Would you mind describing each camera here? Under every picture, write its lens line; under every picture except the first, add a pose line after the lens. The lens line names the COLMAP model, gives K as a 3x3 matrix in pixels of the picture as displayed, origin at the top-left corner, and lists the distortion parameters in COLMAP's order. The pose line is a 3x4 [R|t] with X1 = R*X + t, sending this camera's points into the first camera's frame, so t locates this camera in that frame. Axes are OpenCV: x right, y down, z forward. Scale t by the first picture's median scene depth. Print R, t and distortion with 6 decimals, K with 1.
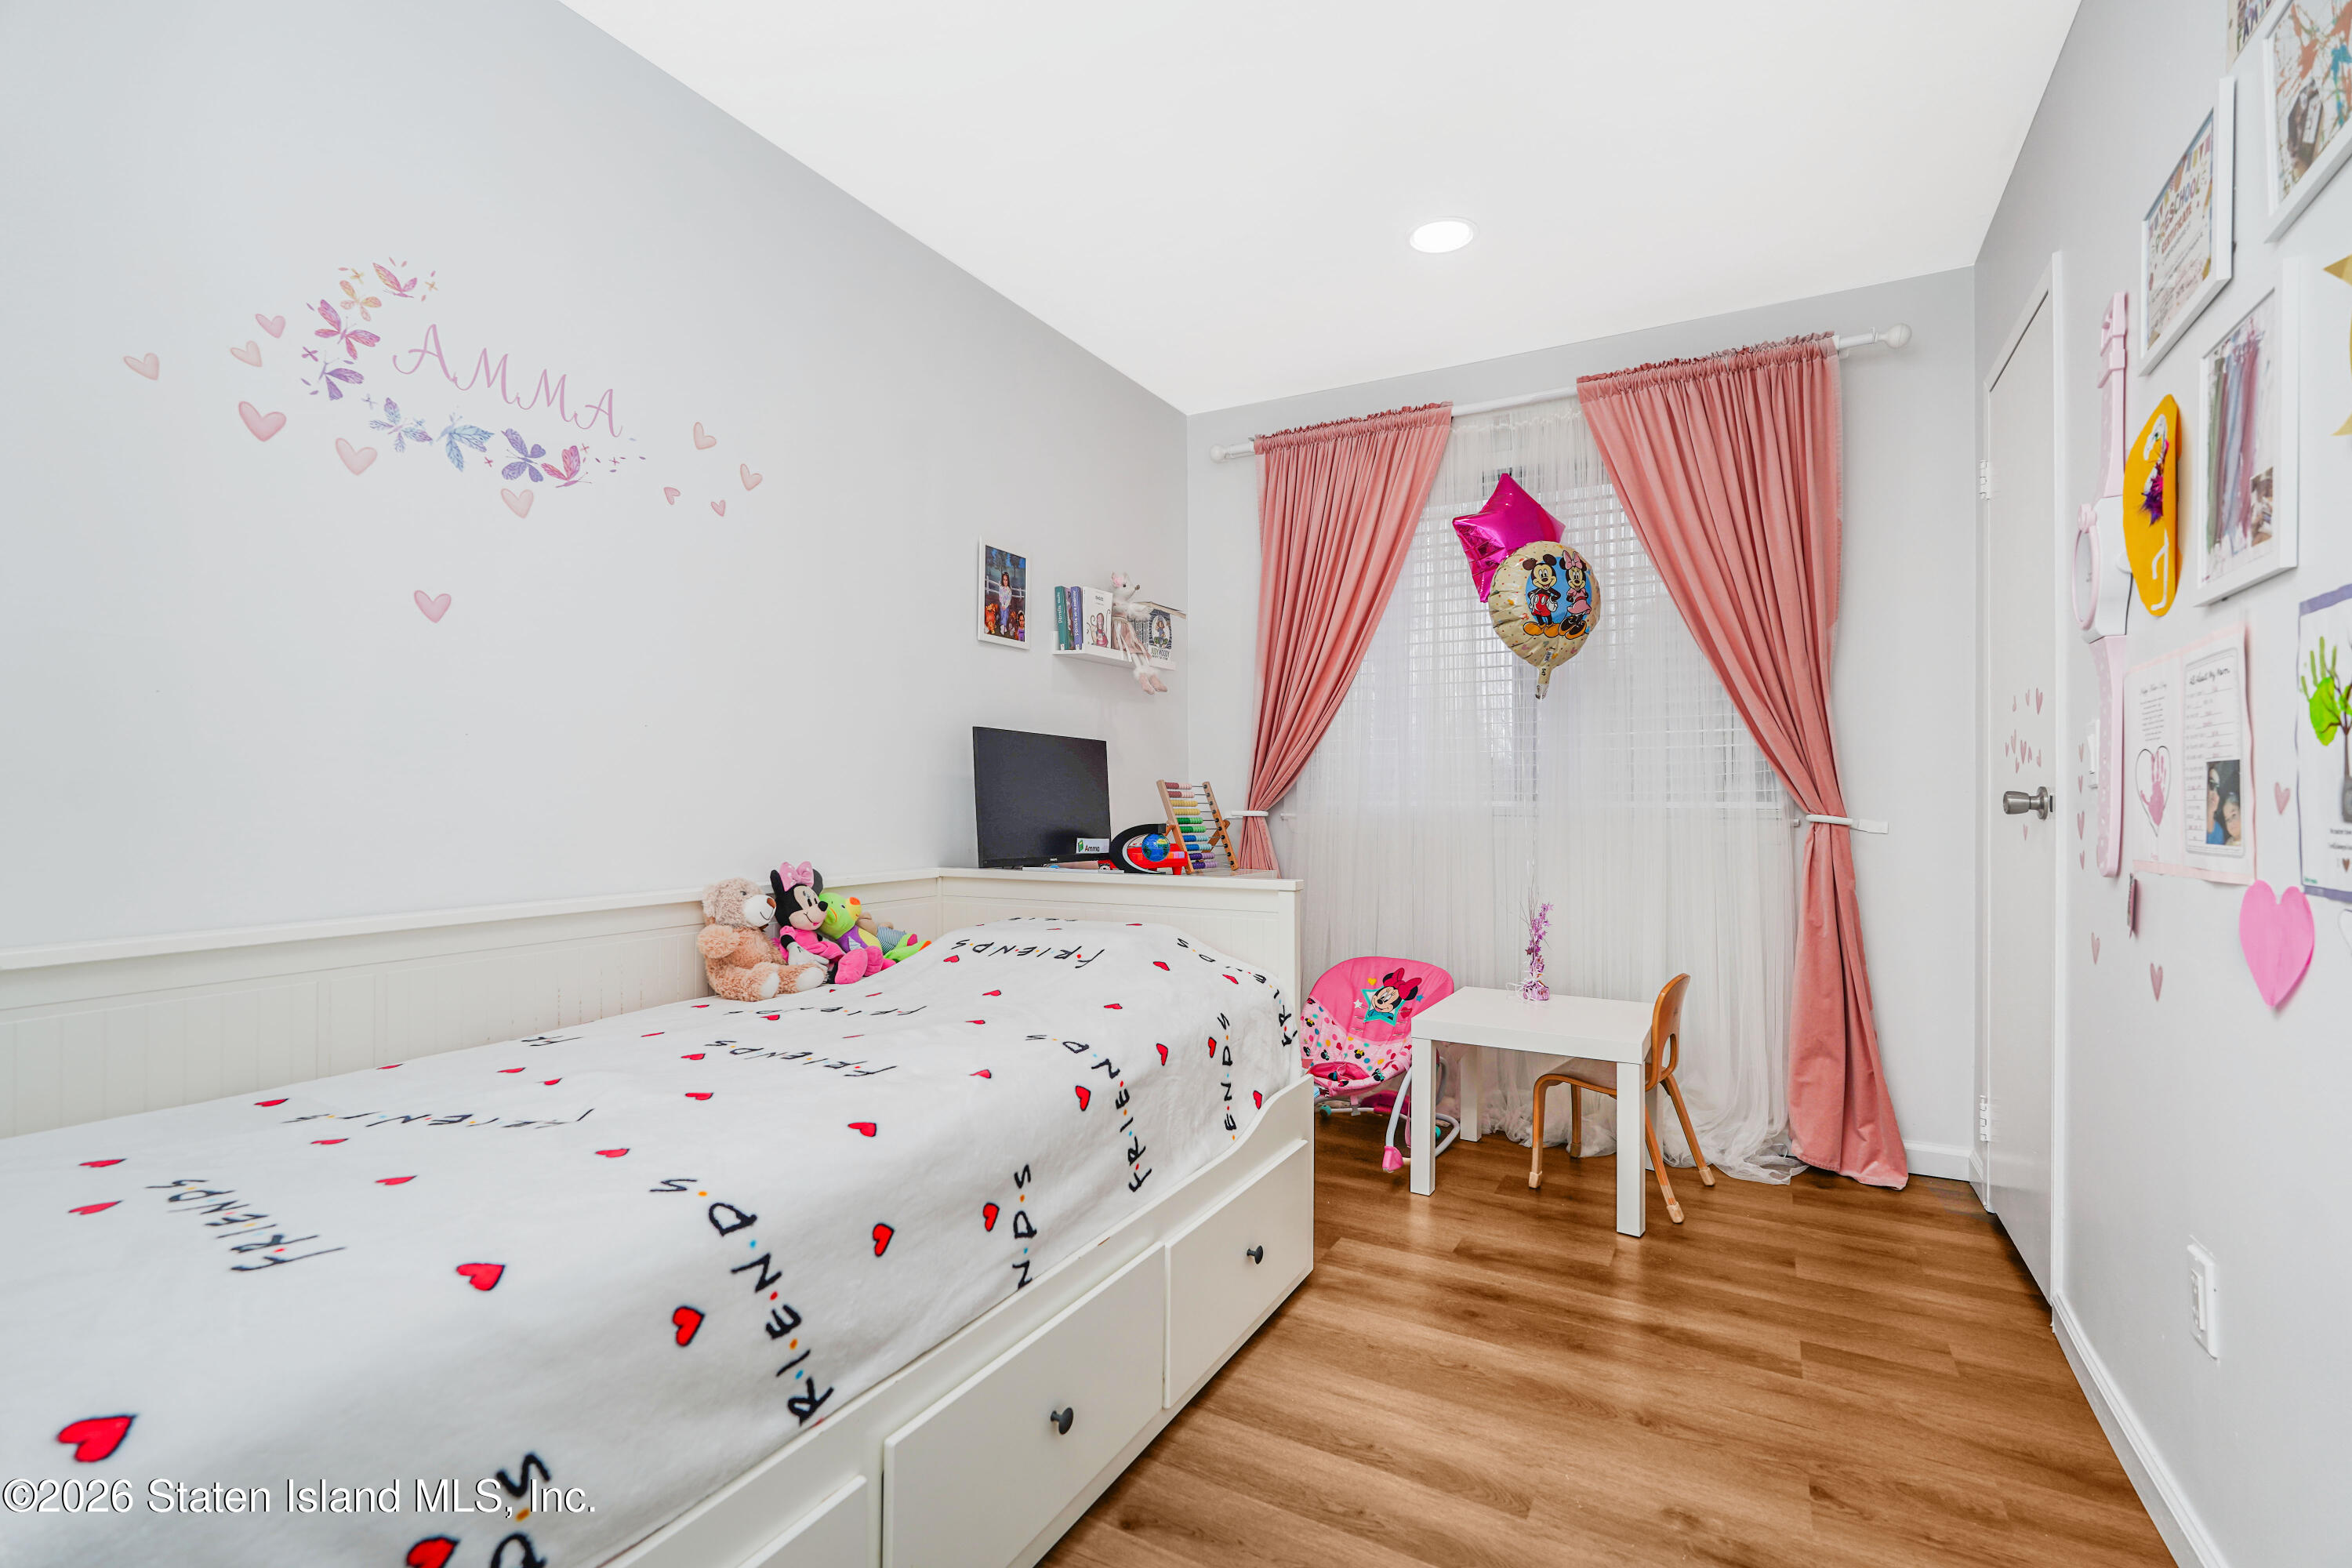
lens RADIAL K [[1047.3, 0, 1189.9], [0, 1047.3, 792.8], [0, 0, 1]] dist [-0.014637, 0.008446]
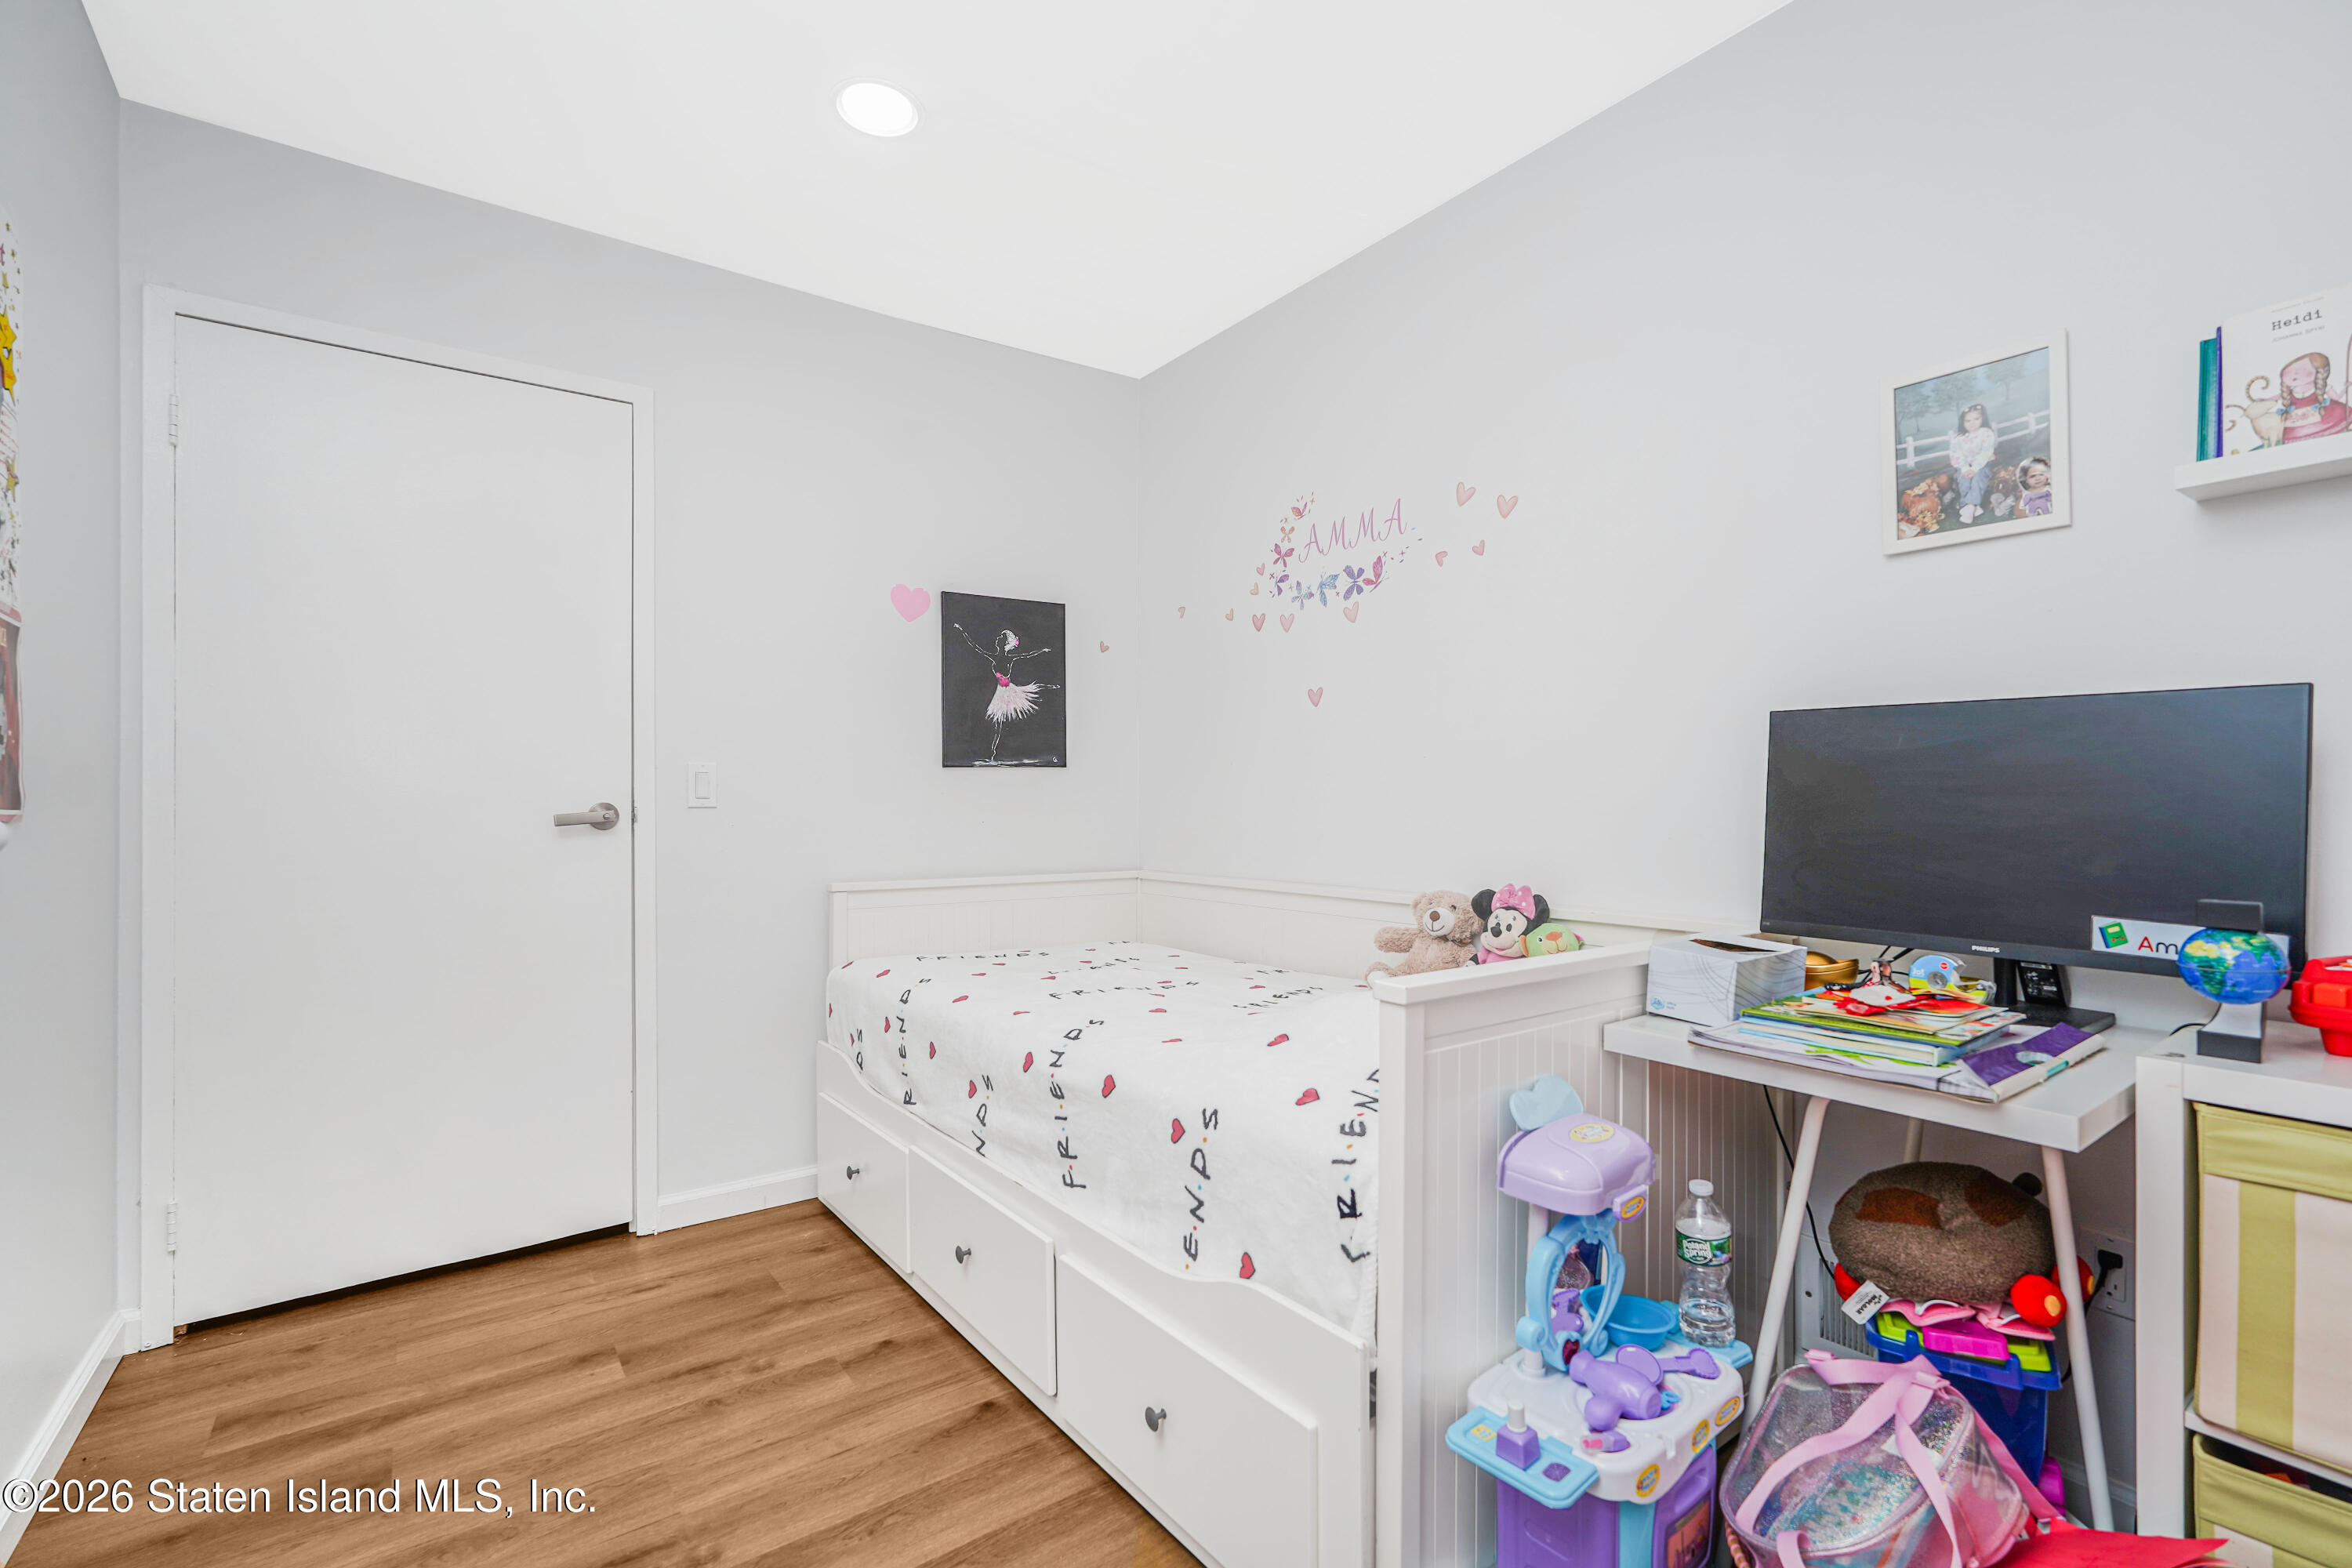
lens RADIAL K [[1047.3, 0, 1188.9], [0, 1047.3, 796.1], [0, 0, 1]] dist [-0.014637, 0.008446]
pose [[-0.413781, -0.003674, -0.910369, 0.840854], [0.006375, 0.999956, -0.006933, -0.014012], [0.910354, -0.008673, -0.413740, 1.493707]]
